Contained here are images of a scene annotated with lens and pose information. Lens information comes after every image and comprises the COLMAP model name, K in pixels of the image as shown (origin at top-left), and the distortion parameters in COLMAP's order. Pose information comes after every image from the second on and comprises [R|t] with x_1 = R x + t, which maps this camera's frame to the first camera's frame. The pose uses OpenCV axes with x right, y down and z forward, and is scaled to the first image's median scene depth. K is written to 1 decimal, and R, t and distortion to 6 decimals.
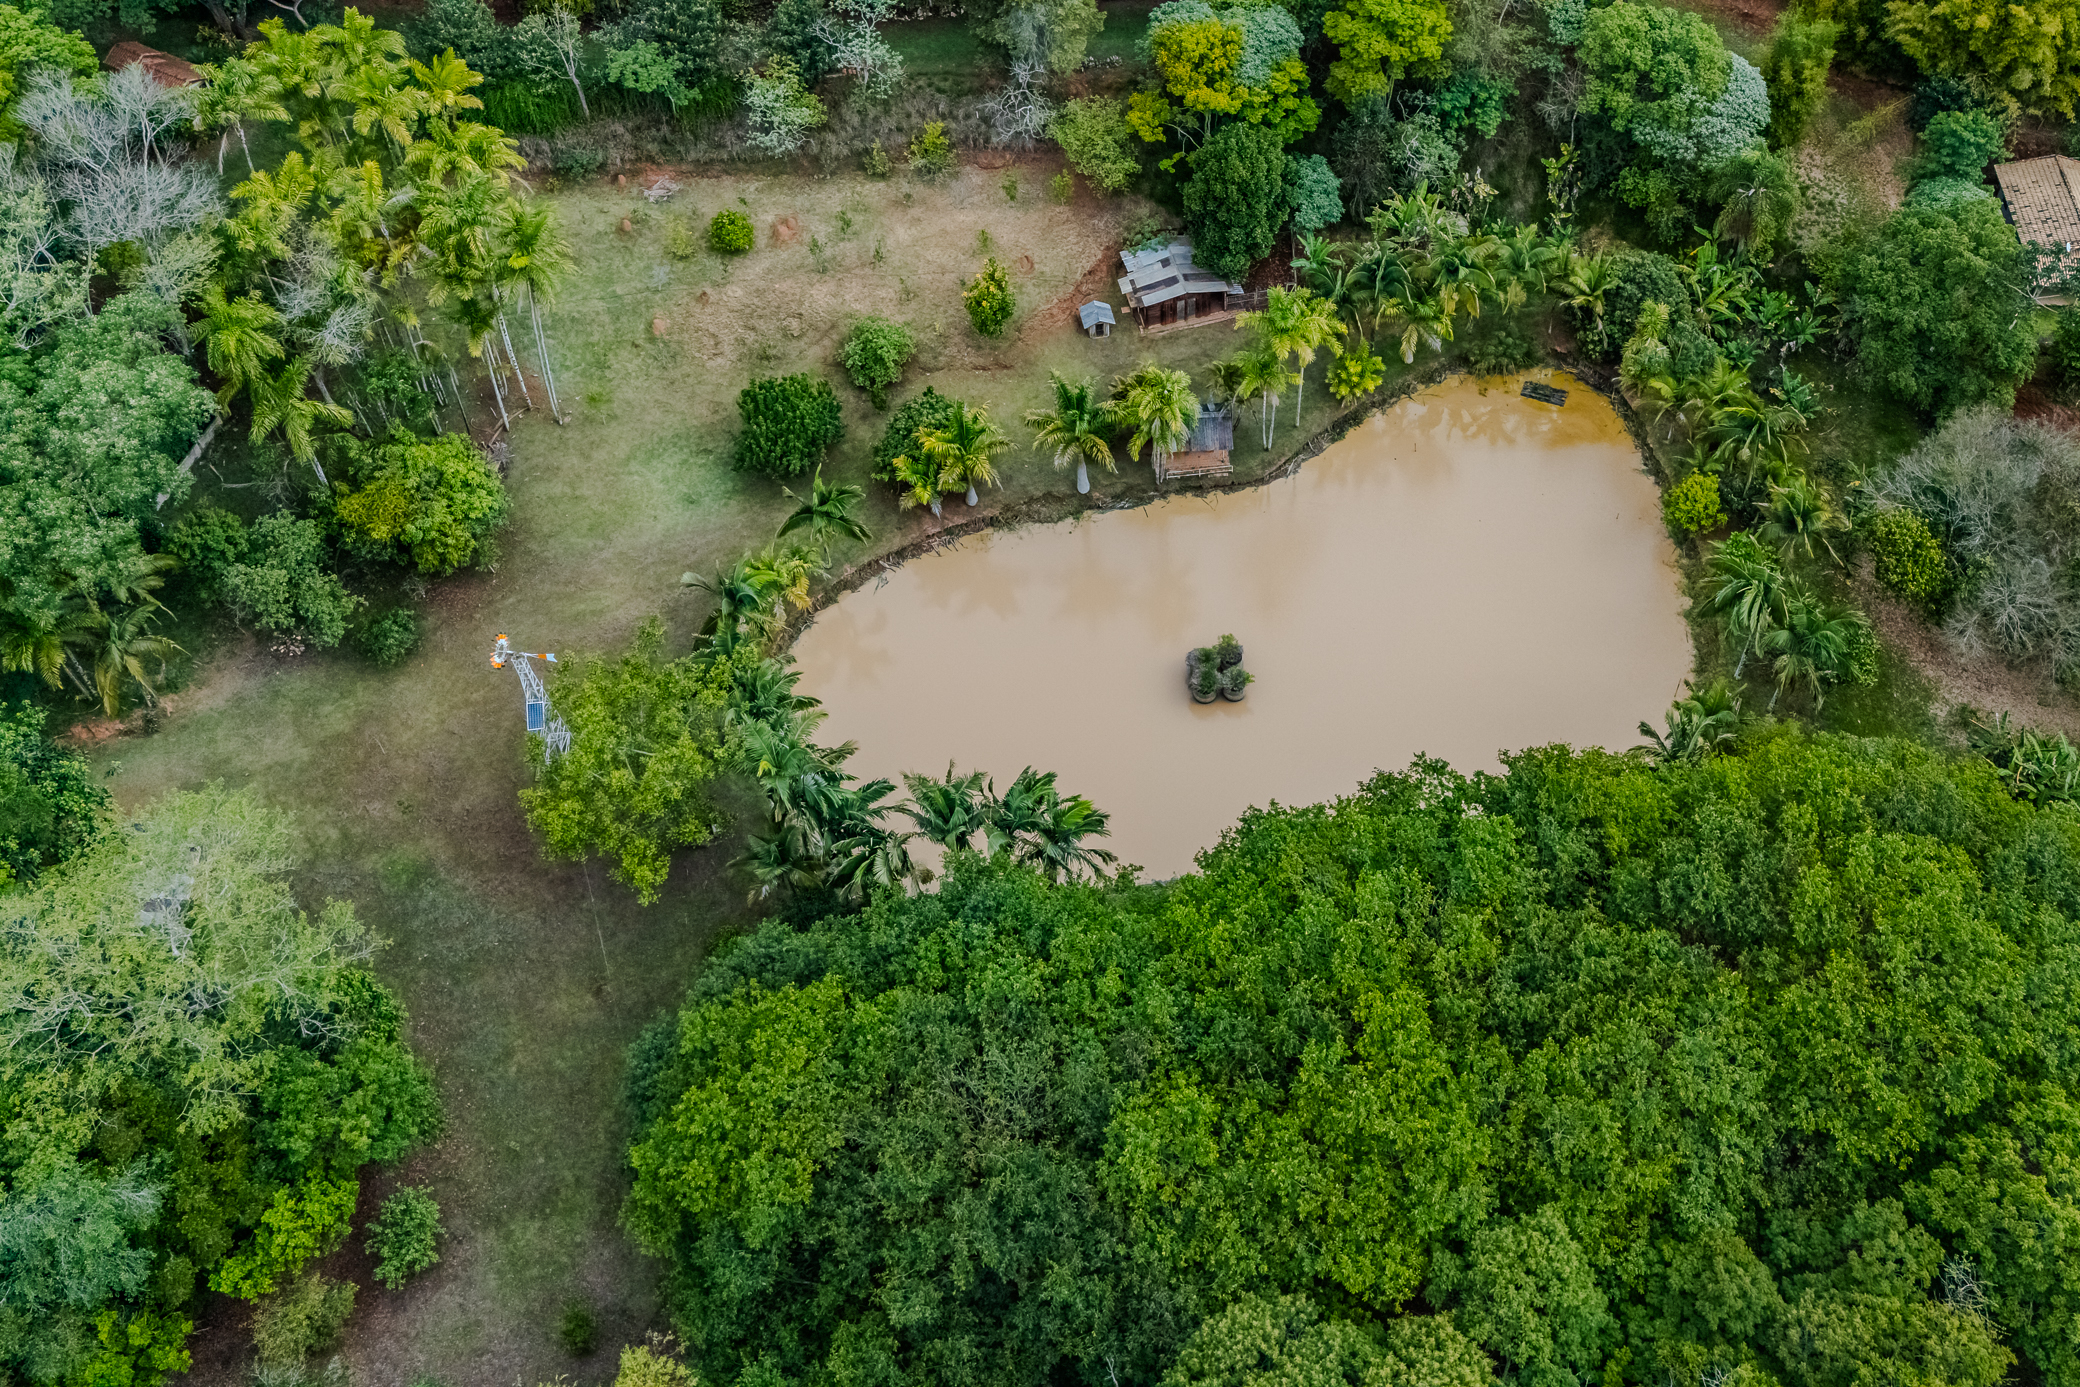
lens RADIAL K [[2189.1, 0, 1040.0], [0, 2189.1, 693.5], [0, 0, 1]] dist [0.047908, -0.012048]
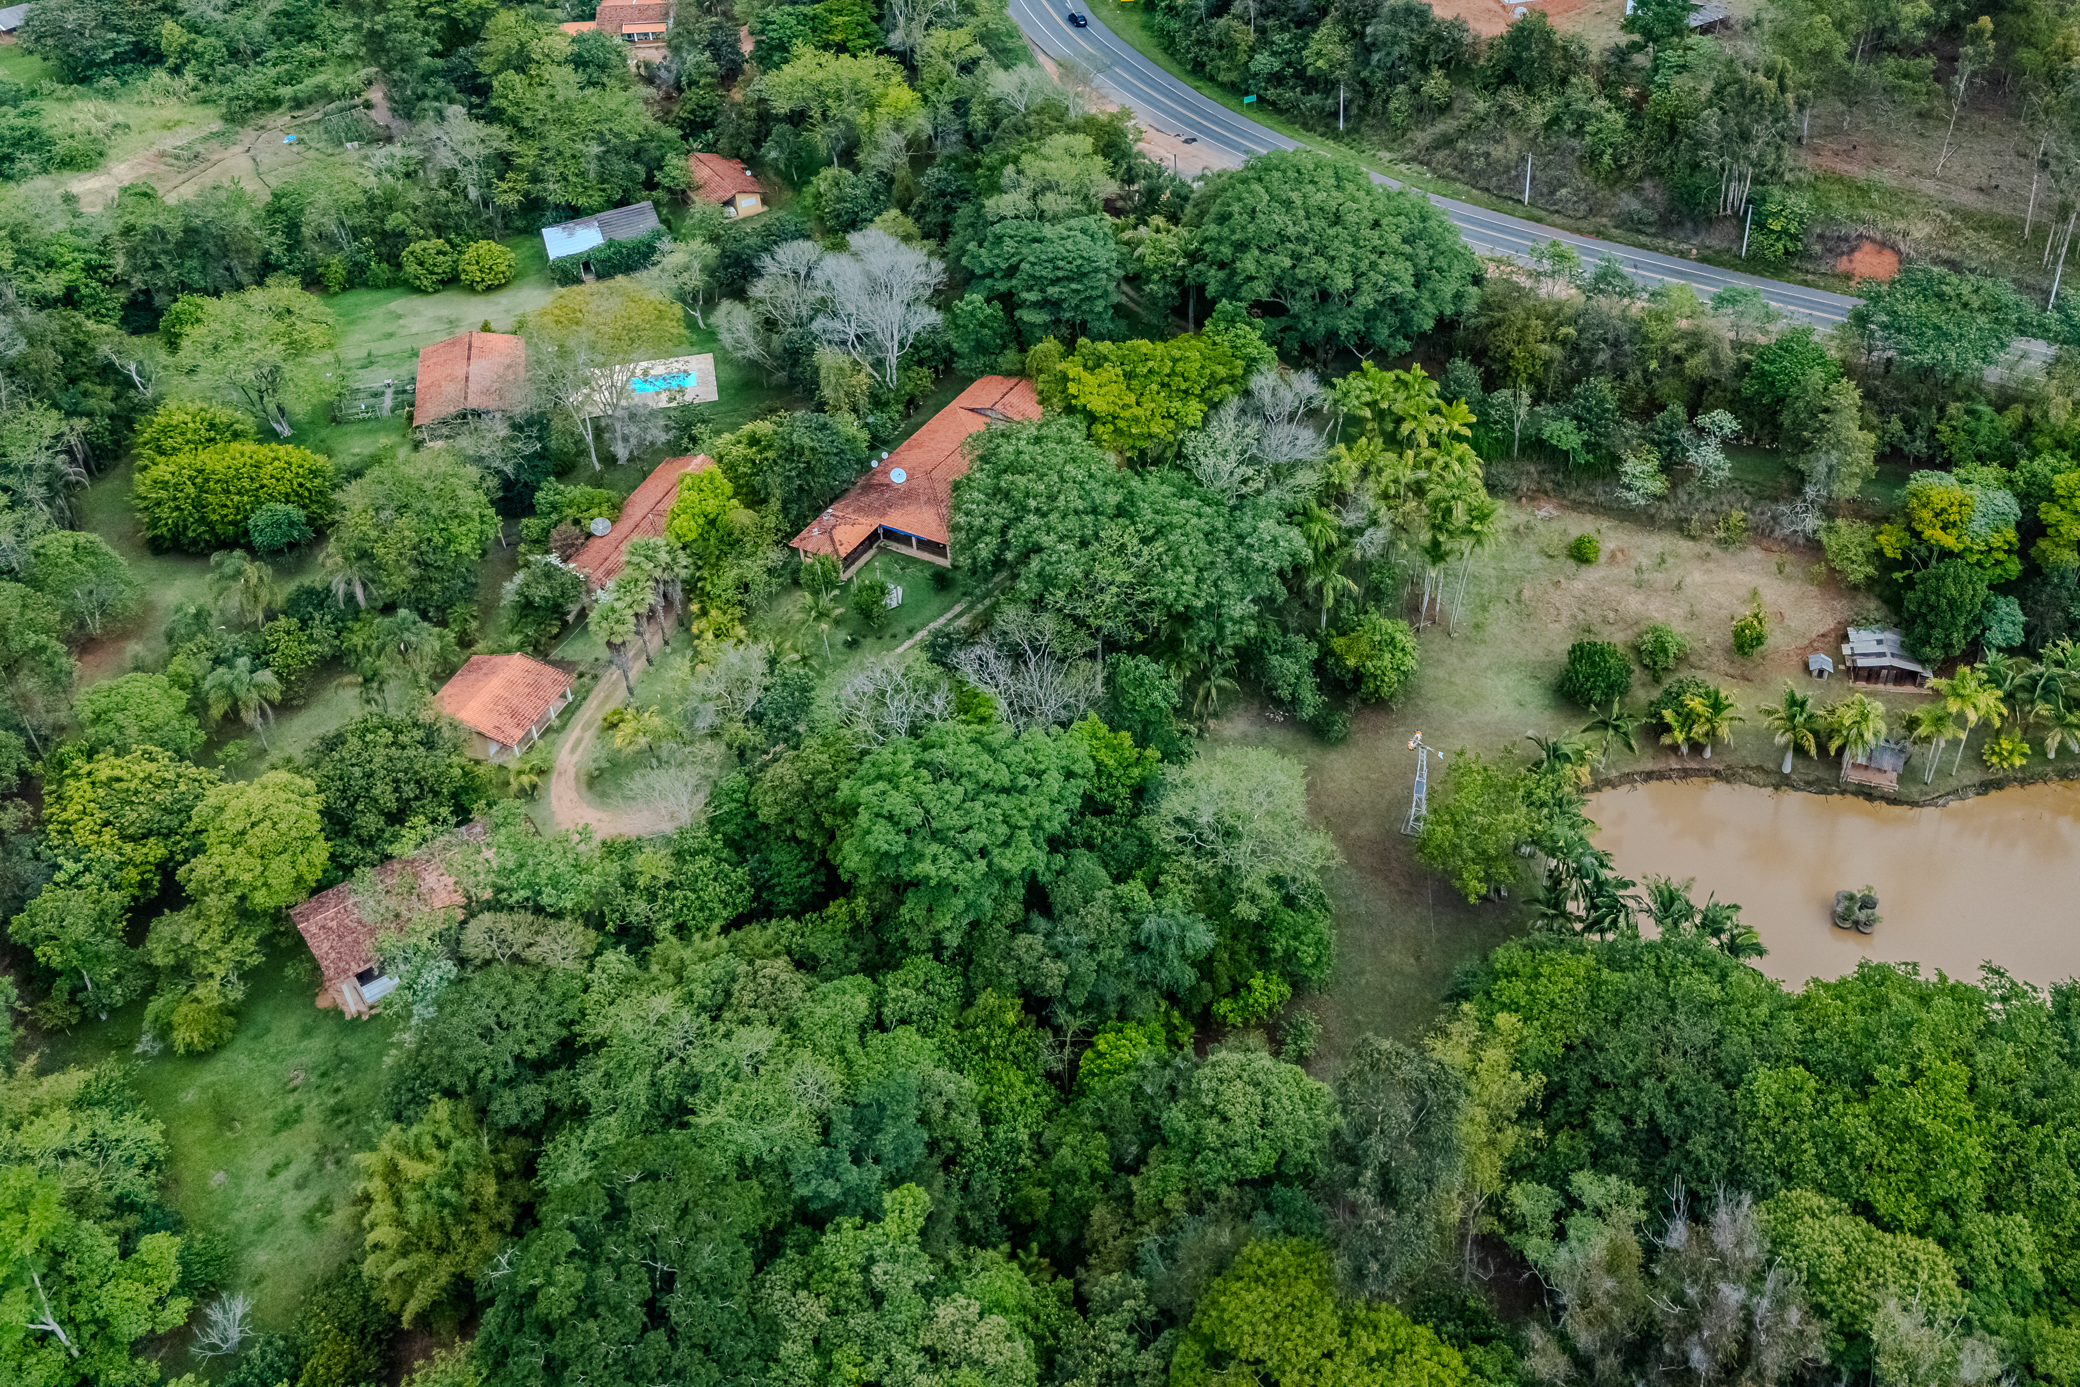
lens RADIAL K [[2605.5, 0, 1040.0], [0, 2605.5, 693.5], [0, 0, 1]] dist [0.365381, -0.774596]
pose [[0.945130, 0.240224, -0.221408, -0.068044], [-0.279886, 0.944952, -0.169497, 0.297142], [0.168503, 0.222166, 0.960338, -0.787363]]
